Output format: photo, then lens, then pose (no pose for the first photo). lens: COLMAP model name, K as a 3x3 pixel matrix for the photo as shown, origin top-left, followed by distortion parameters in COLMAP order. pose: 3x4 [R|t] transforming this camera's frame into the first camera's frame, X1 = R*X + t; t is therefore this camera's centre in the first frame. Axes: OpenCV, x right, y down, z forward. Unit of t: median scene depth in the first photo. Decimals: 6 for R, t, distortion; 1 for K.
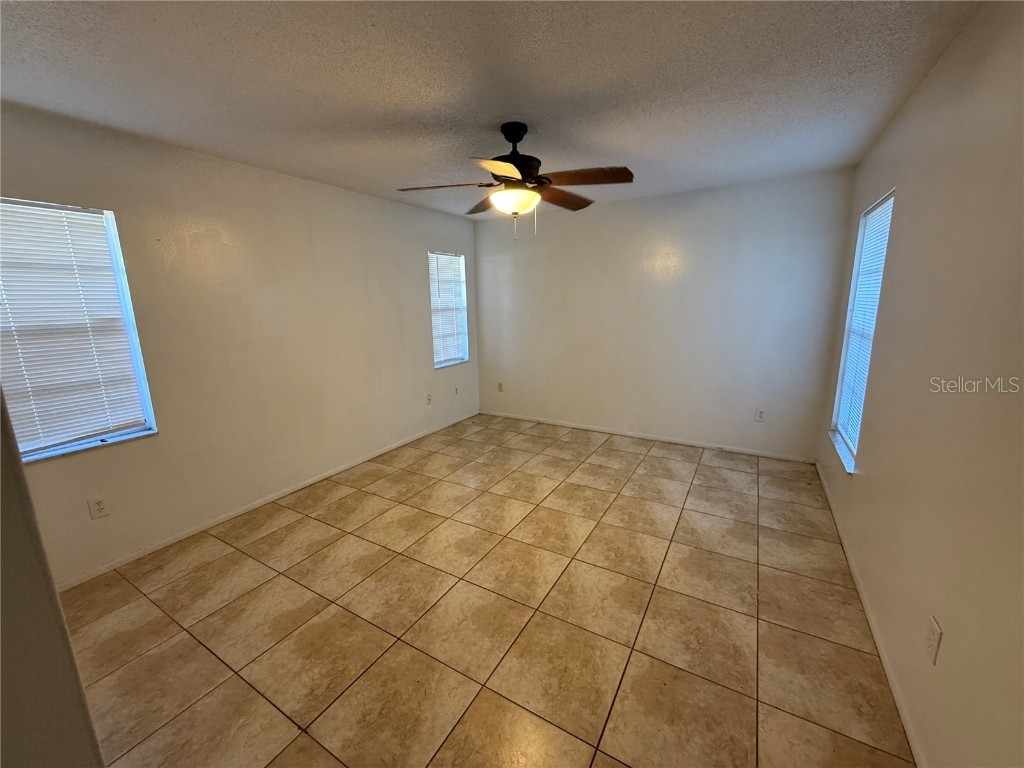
lens RADIAL K [[409.7, 0, 512.4], [0, 409.7, 380.3], [0, 0, 1]] dist [-0.002106, -0.000003]
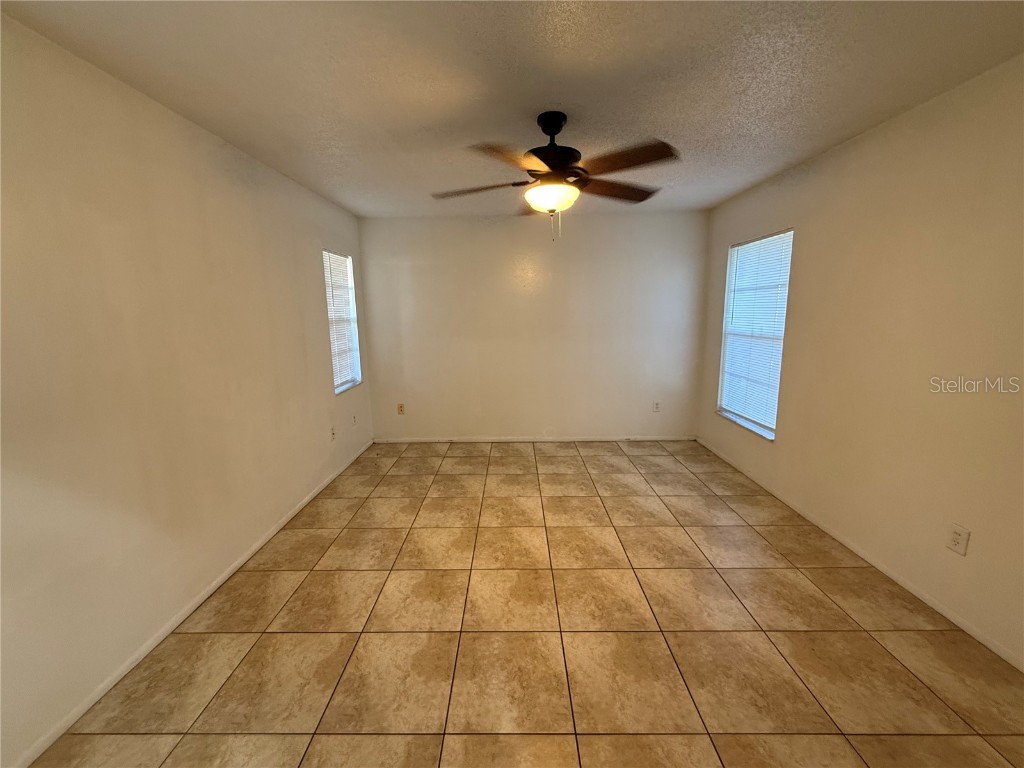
lens RADIAL K [[409.7, 0, 504.3], [0, 409.7, 377.6], [0, 0, 1]] dist [-0.002106, -0.000003]
pose [[0.867644, -0.074516, 0.491570, -0.458949], [0.095803, 0.995233, -0.018232, -0.023195], [-0.487868, 0.062912, 0.870647, 0.223282]]
